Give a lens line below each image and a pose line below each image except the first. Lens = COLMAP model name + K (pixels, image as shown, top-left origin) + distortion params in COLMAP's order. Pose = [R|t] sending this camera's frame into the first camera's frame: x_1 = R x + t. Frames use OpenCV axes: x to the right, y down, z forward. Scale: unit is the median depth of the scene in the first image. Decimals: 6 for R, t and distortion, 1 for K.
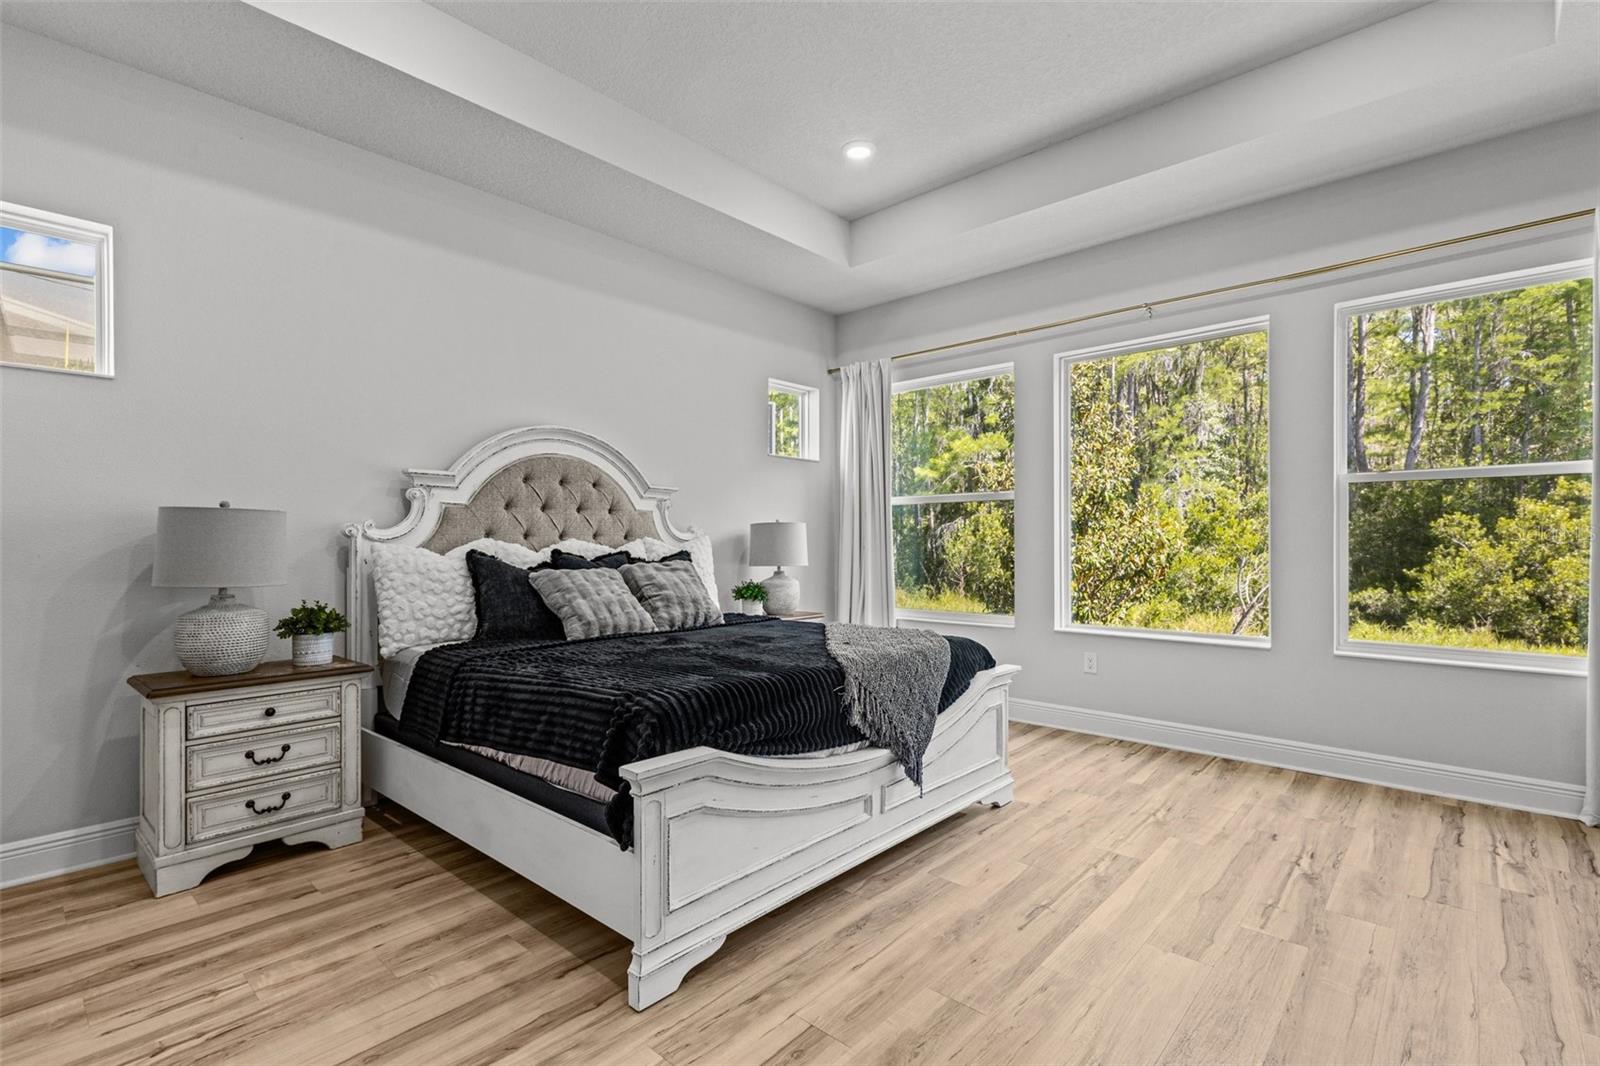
lens RADIAL K [[738.6, 0, 794.1], [0, 738.6, 537.6], [0, 0, 1]] dist [0.005429, -0.000708]
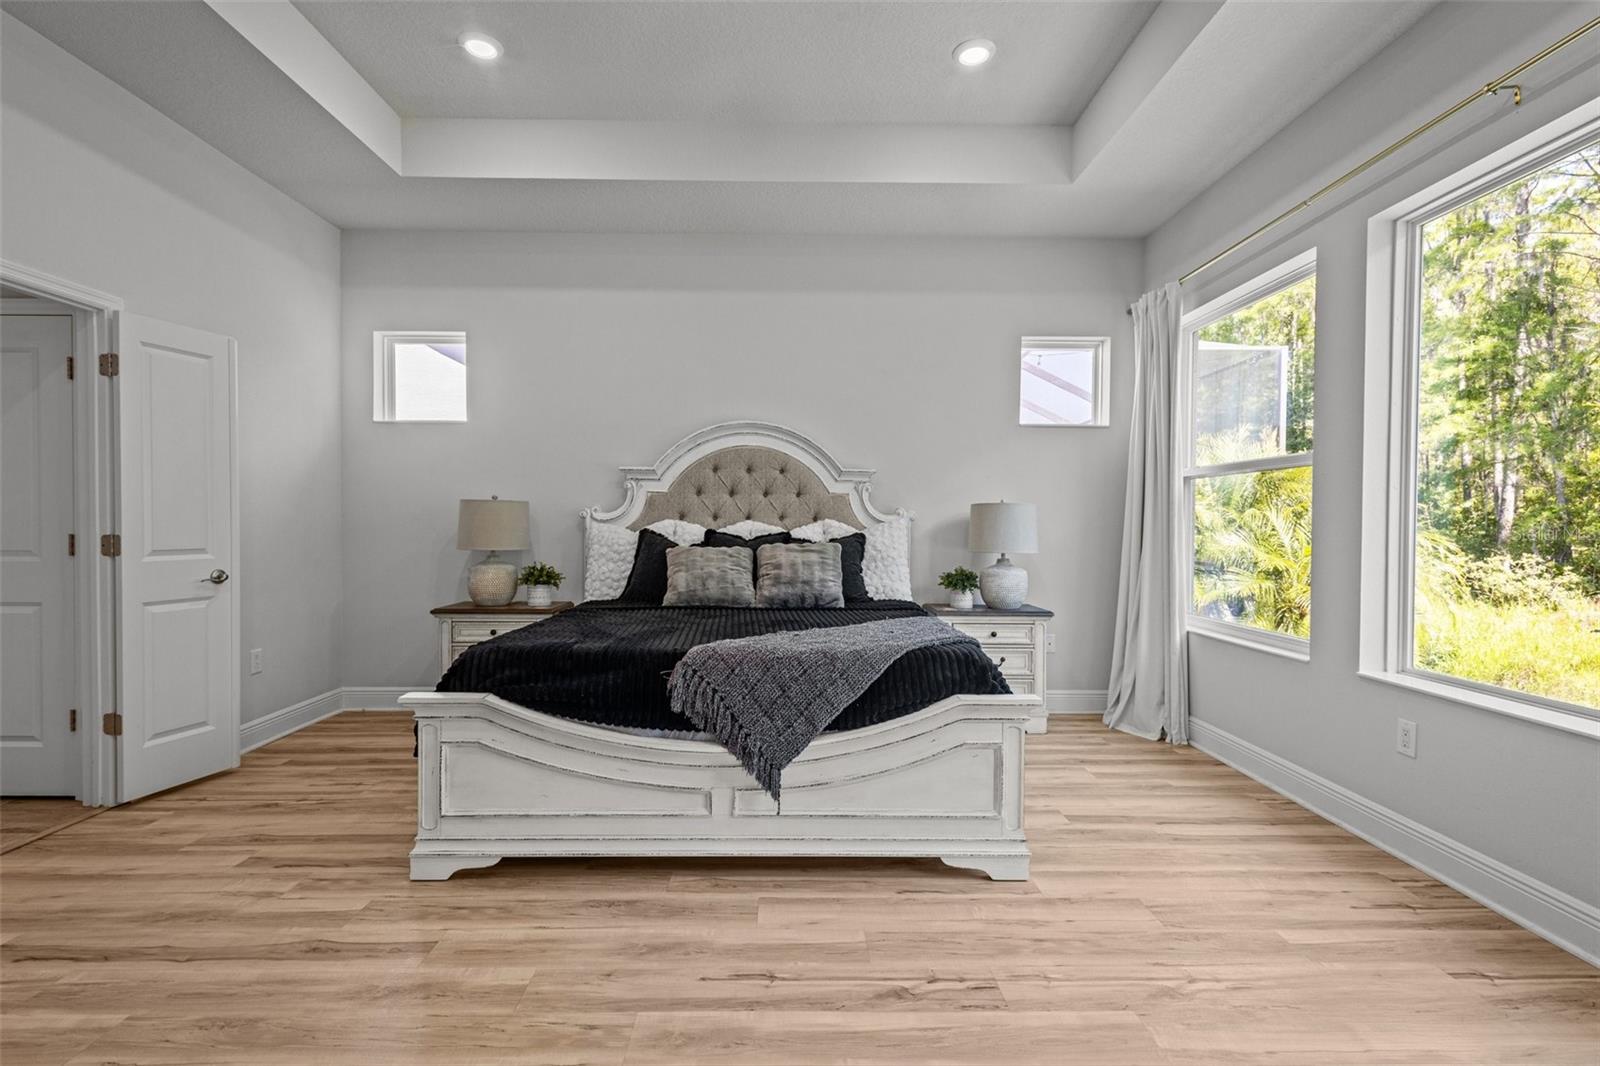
lens RADIAL K [[738.6, 0, 796.4], [0, 738.6, 531.3], [0, 0, 1]] dist [0.005429, -0.000708]
pose [[0.682659, 0.014786, -0.730587, 0.698687], [-0.004365, 0.999860, 0.016157, -0.000679], [0.730724, -0.007841, 0.682628, 0.352513]]
